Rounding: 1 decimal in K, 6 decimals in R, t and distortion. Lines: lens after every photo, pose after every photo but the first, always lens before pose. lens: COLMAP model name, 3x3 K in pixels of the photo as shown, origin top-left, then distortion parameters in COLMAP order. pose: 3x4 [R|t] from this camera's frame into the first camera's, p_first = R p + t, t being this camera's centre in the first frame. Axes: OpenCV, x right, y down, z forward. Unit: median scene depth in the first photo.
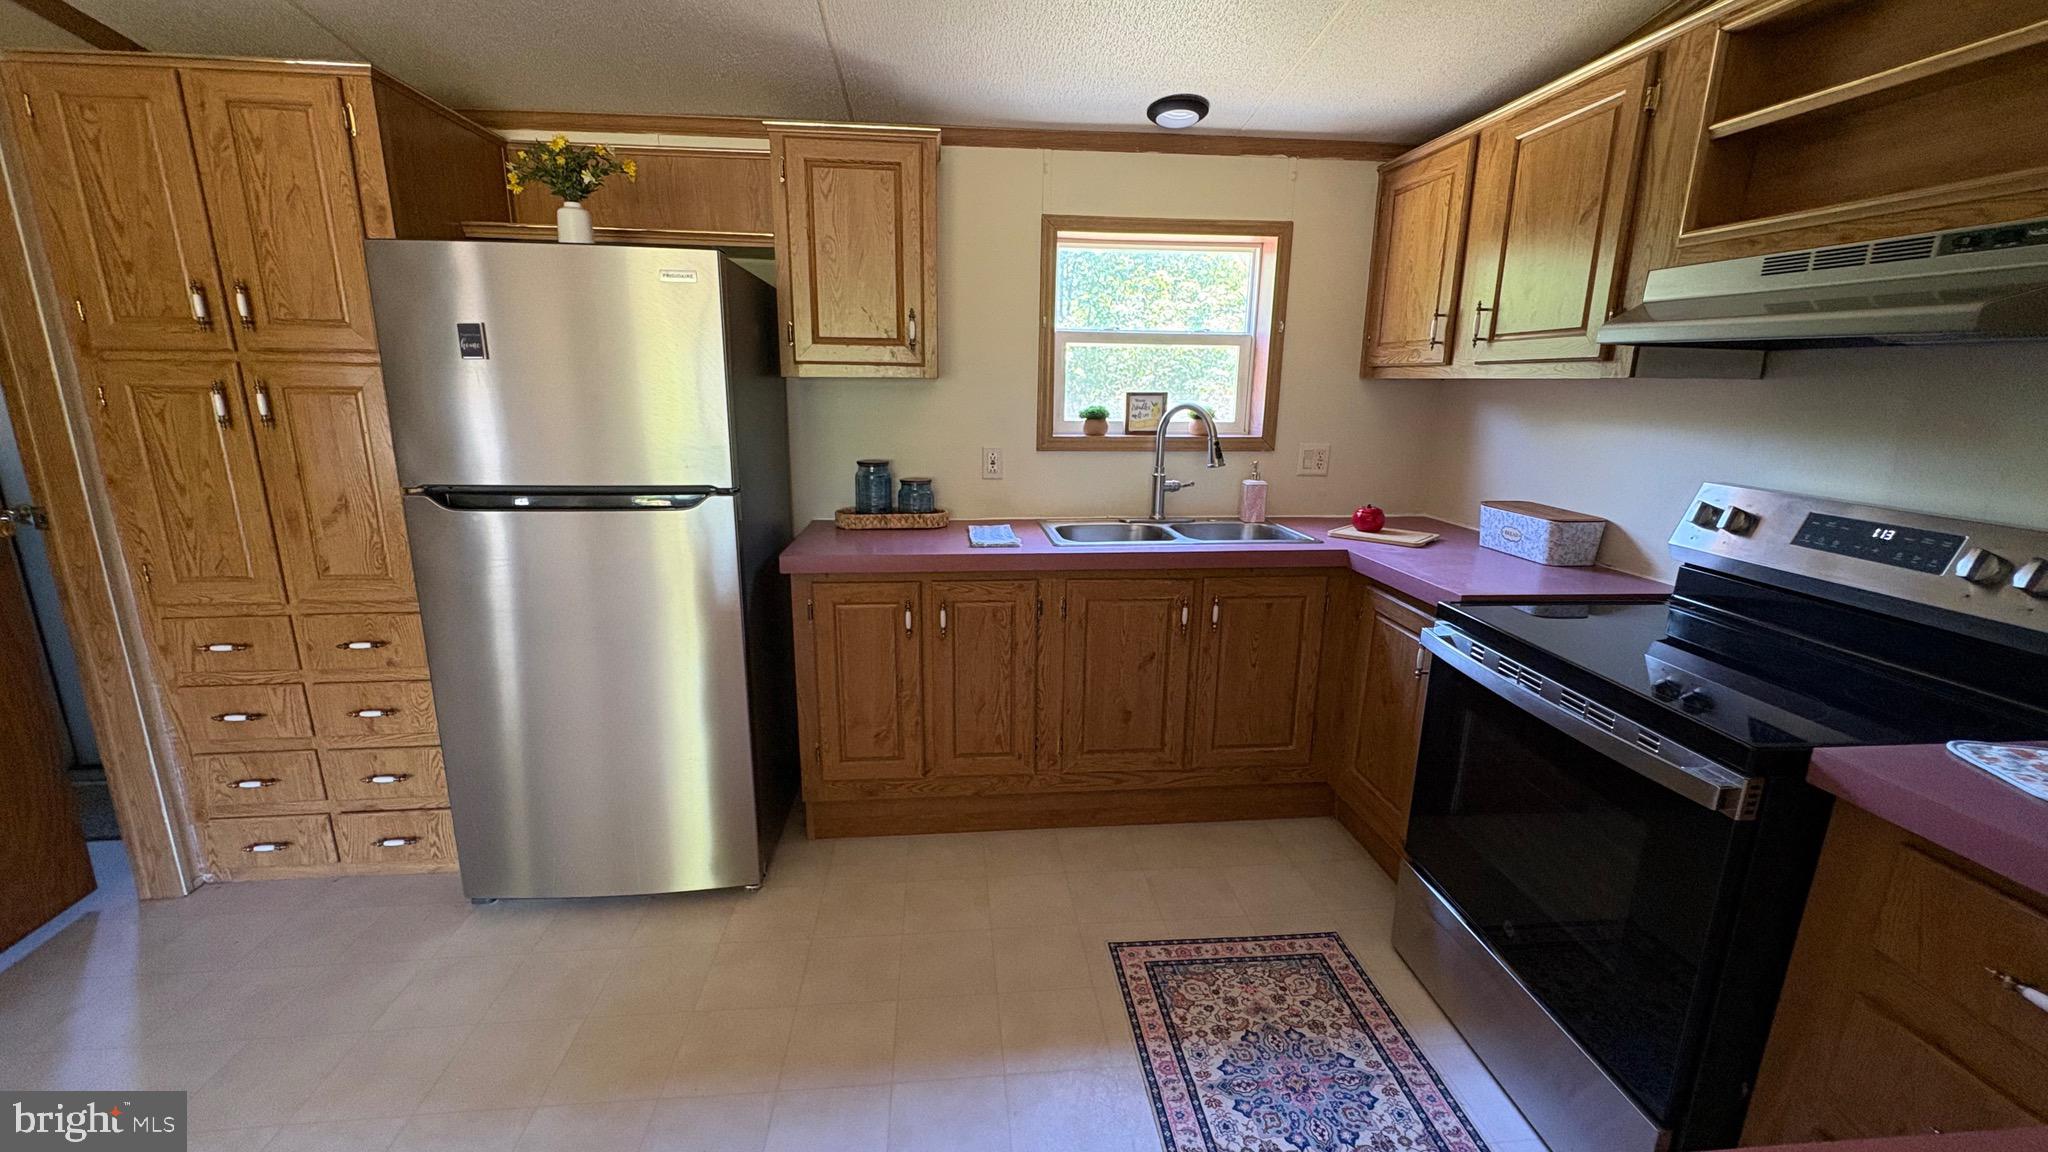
lens RADIAL K [[813.3, 0, 1023.1], [0, 813.3, 574.1], [0, 0, 1]] dist [-0.000972, 0.001383]
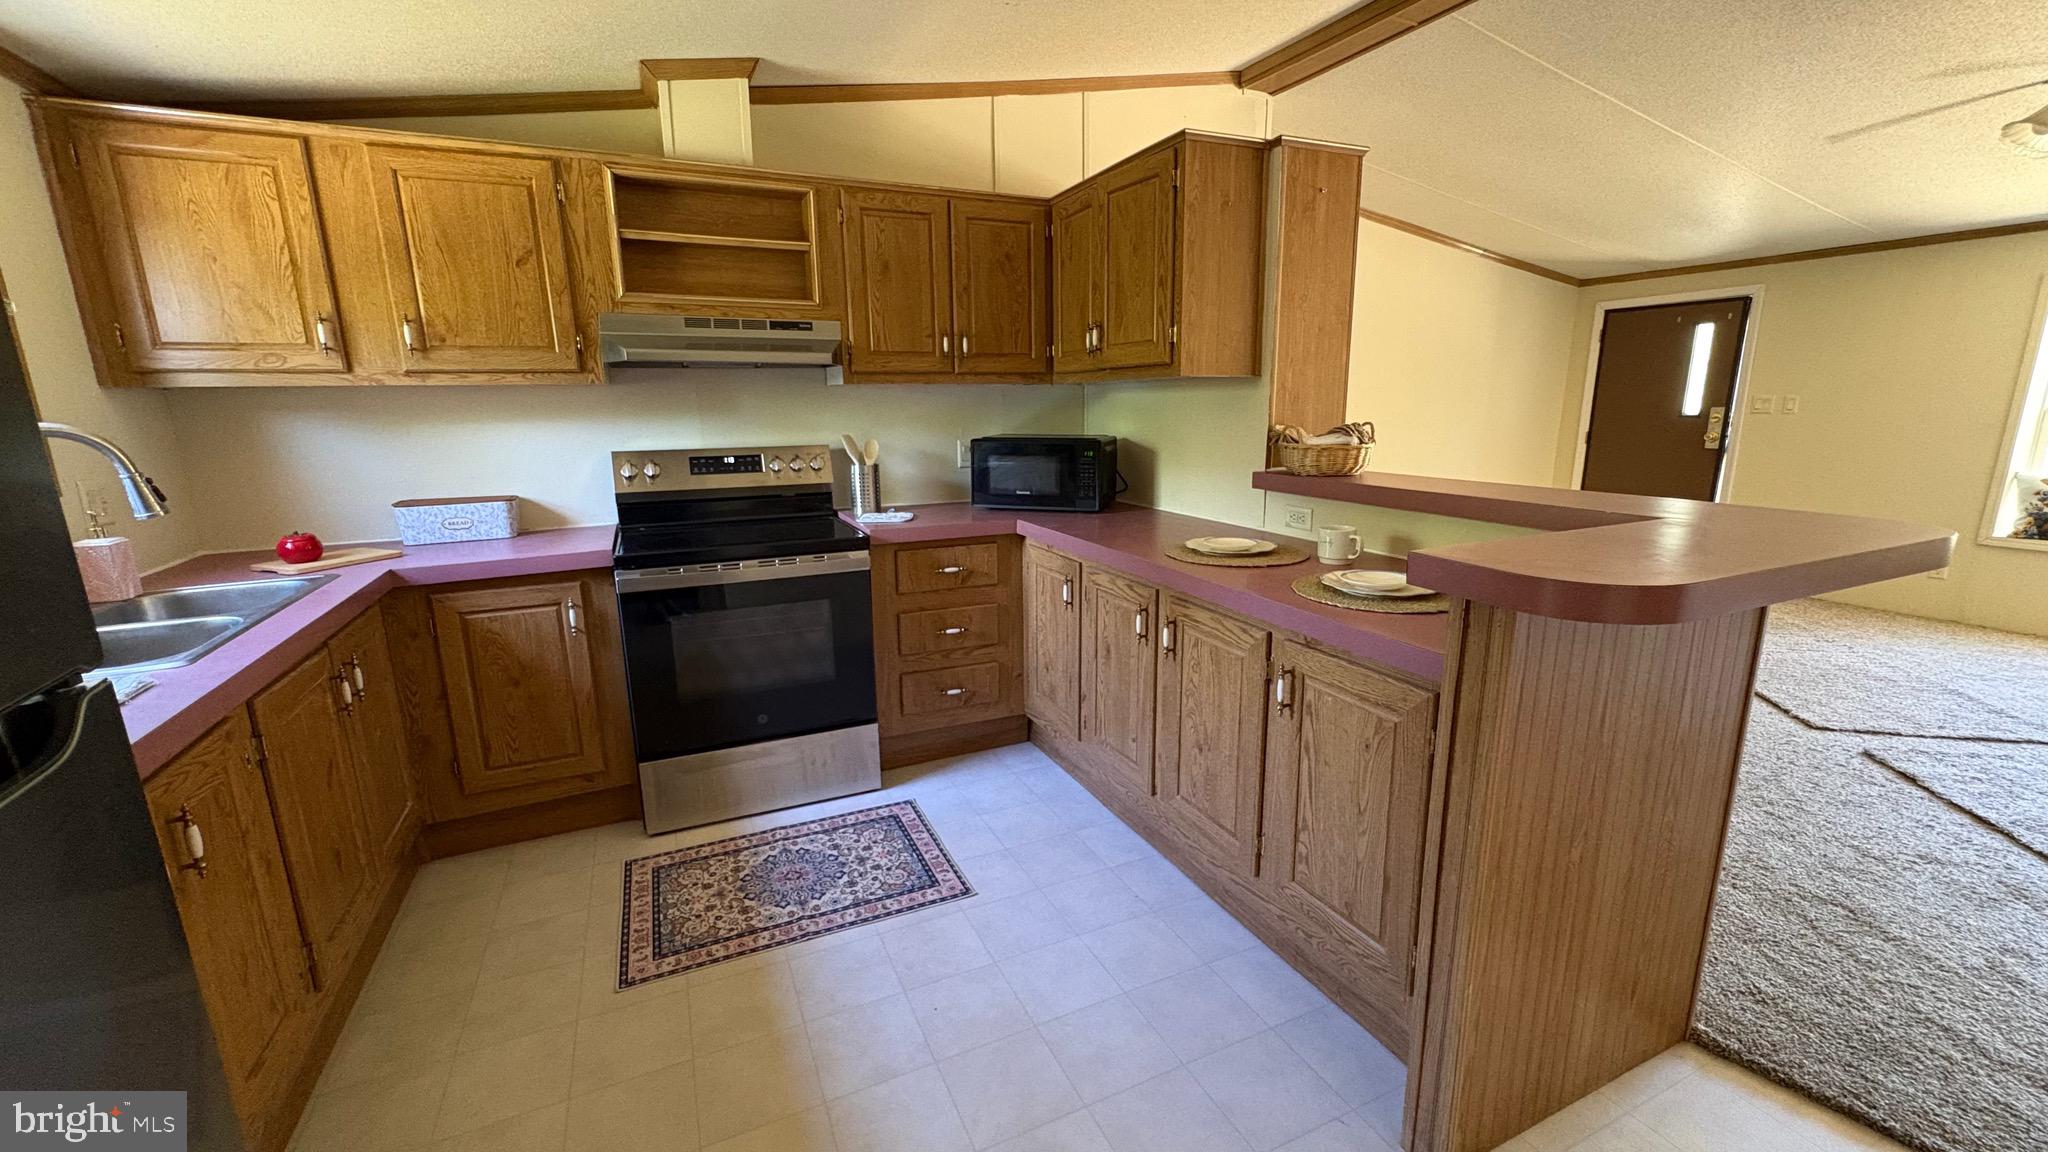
lens RADIAL K [[813.3, 0, 1020.0], [0, 813.3, 574.2], [0, 0, 1]] dist [-0.000972, 0.001383]
pose [[-0.324529, -0.207393, 0.922859, -0.689752], [0.232453, 0.928258, 0.290350, -0.127315], [-0.916868, 0.308749, -0.253037, 0.578508]]
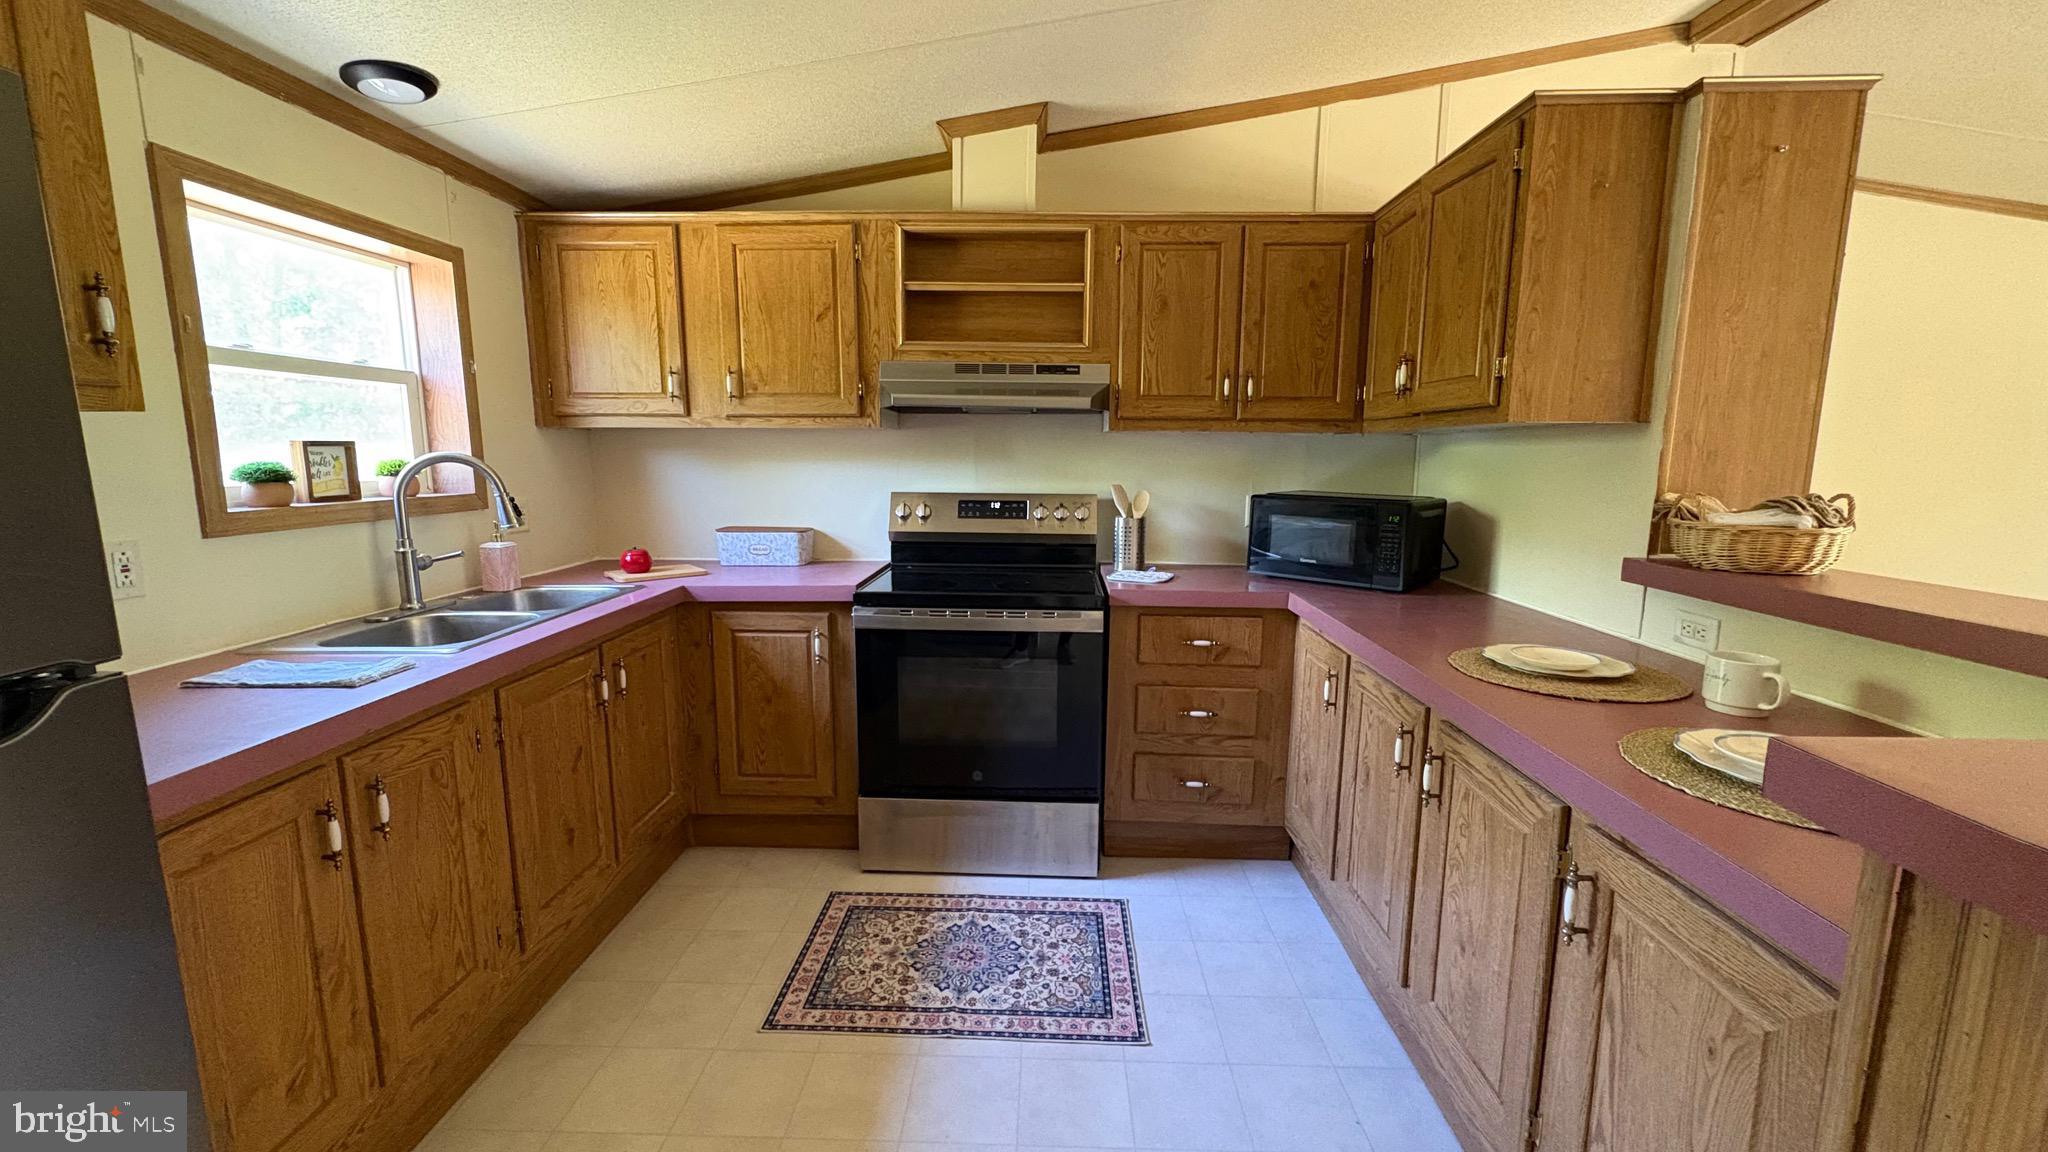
lens RADIAL K [[813.3, 0, 1021.3], [0, 813.3, 575.1], [0, 0, 1]] dist [-0.000972, 0.001383]
pose [[0.130193, -0.160109, 0.978476, -0.579279], [0.229558, 0.964928, 0.127347, -0.077106], [-0.964548, 0.208037, 0.162381, 0.399569]]
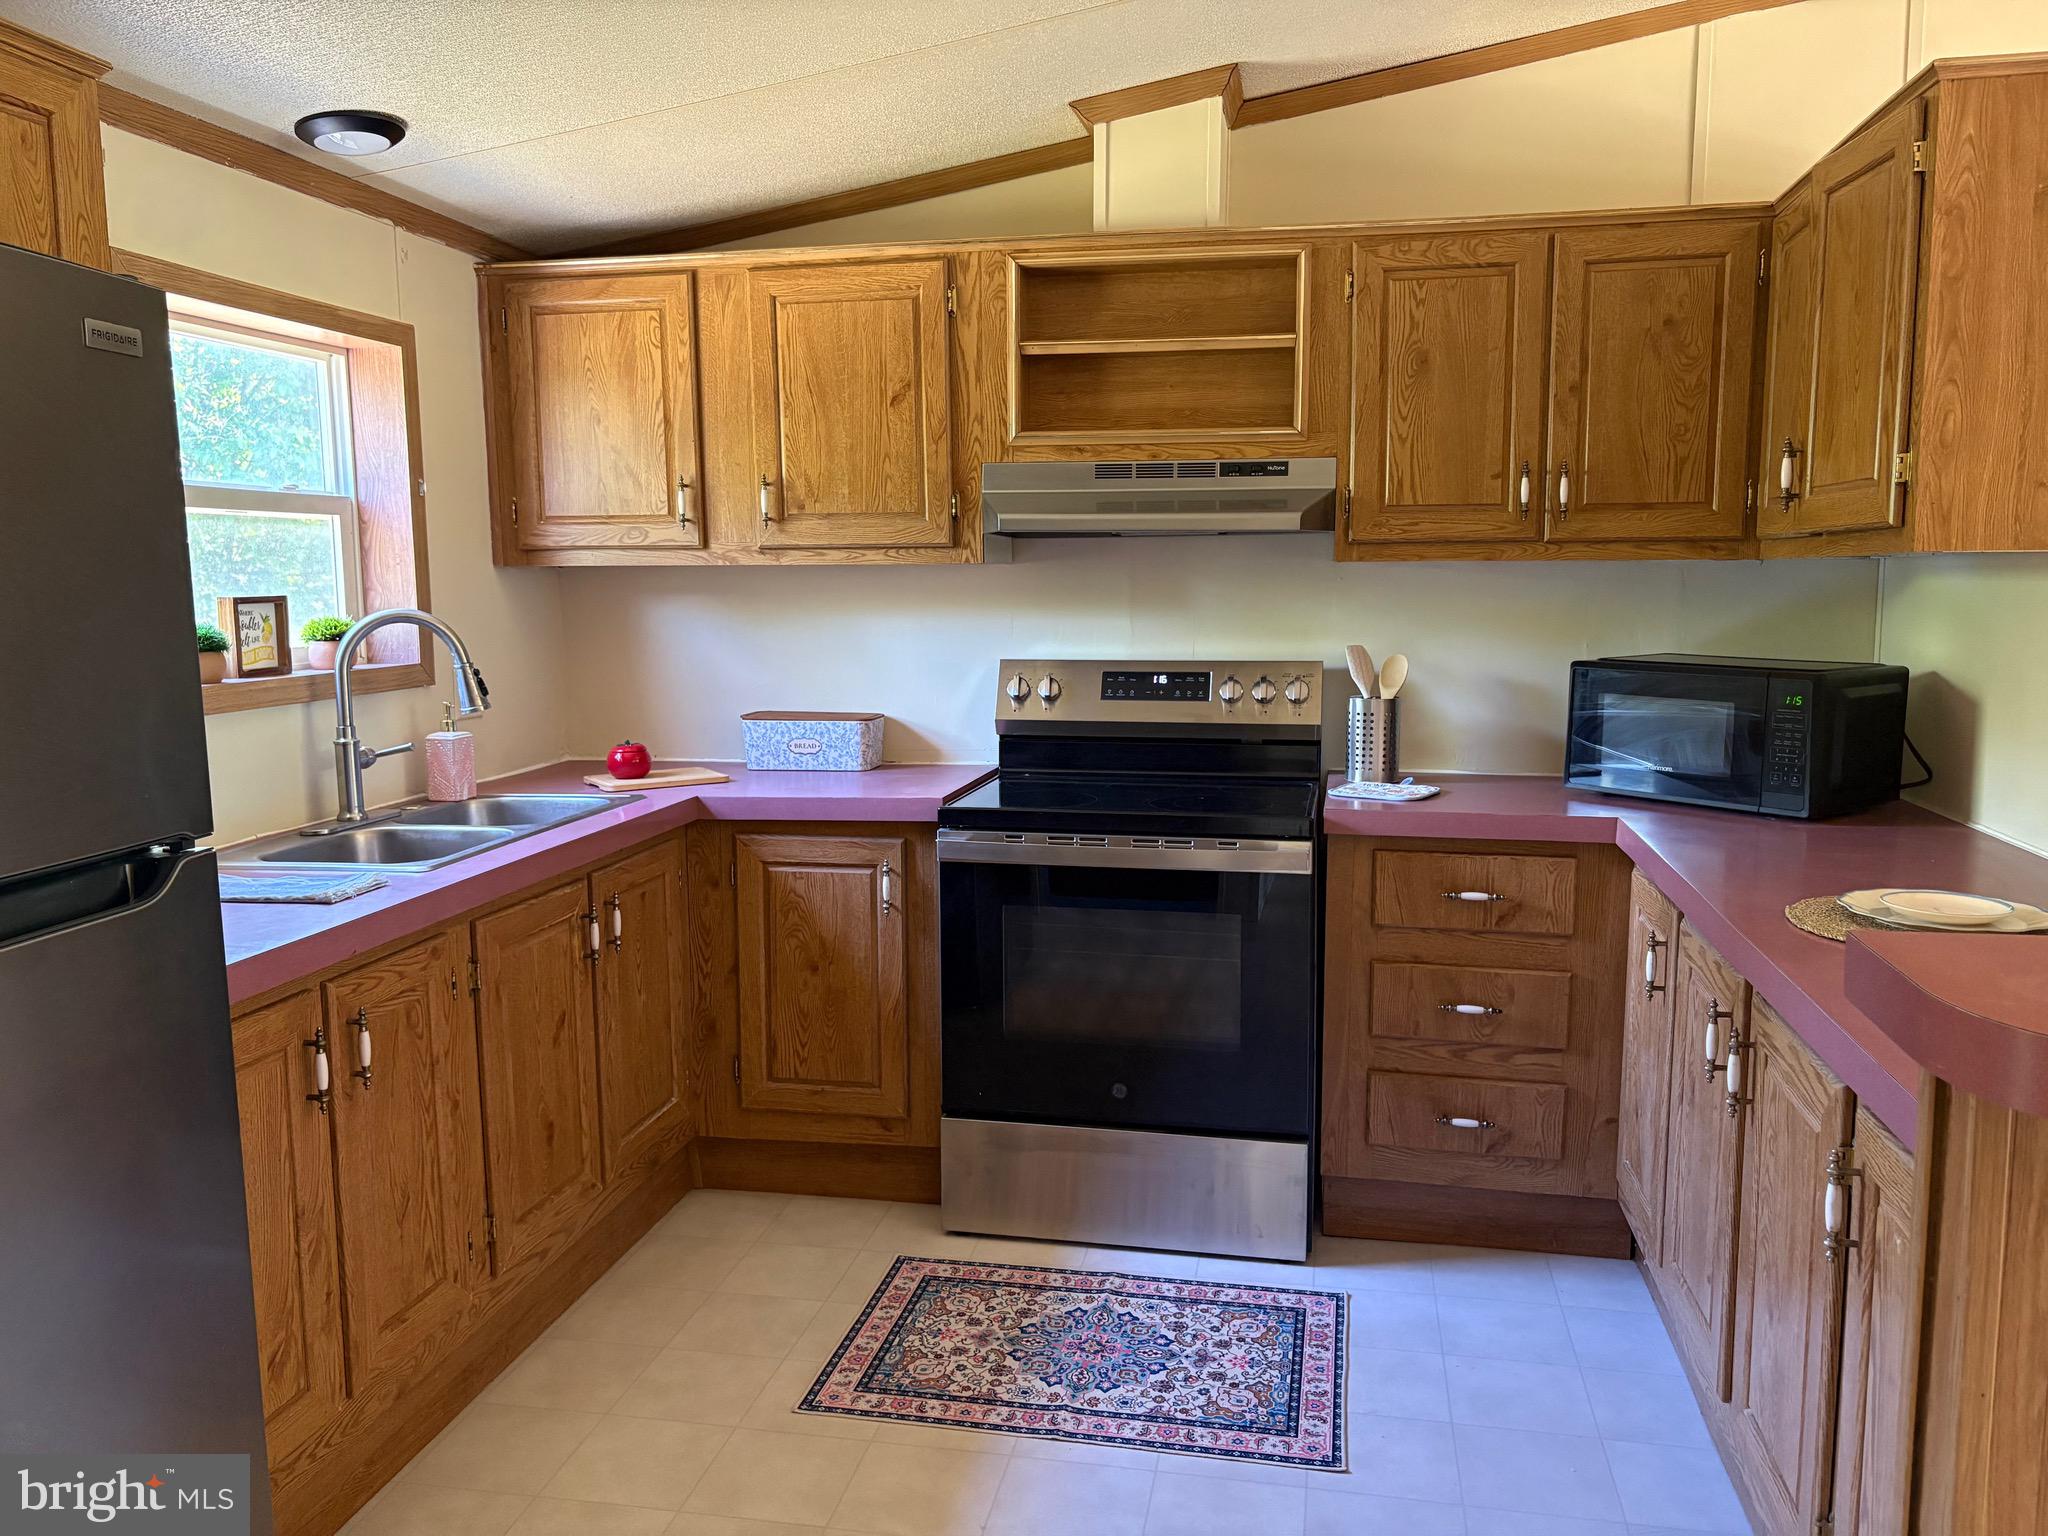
lens RADIAL K [[1551.4, 0, 1021.7], [0, 1551.4, 771.5], [0, 0, 1]] dist [0.031093, -0.029446]
pose [[0.291652, -0.135553, 0.946871, -0.833507], [0.235700, 0.969568, 0.066203, -0.075317], [-0.927030, 0.203869, 0.314726, 0.285361]]
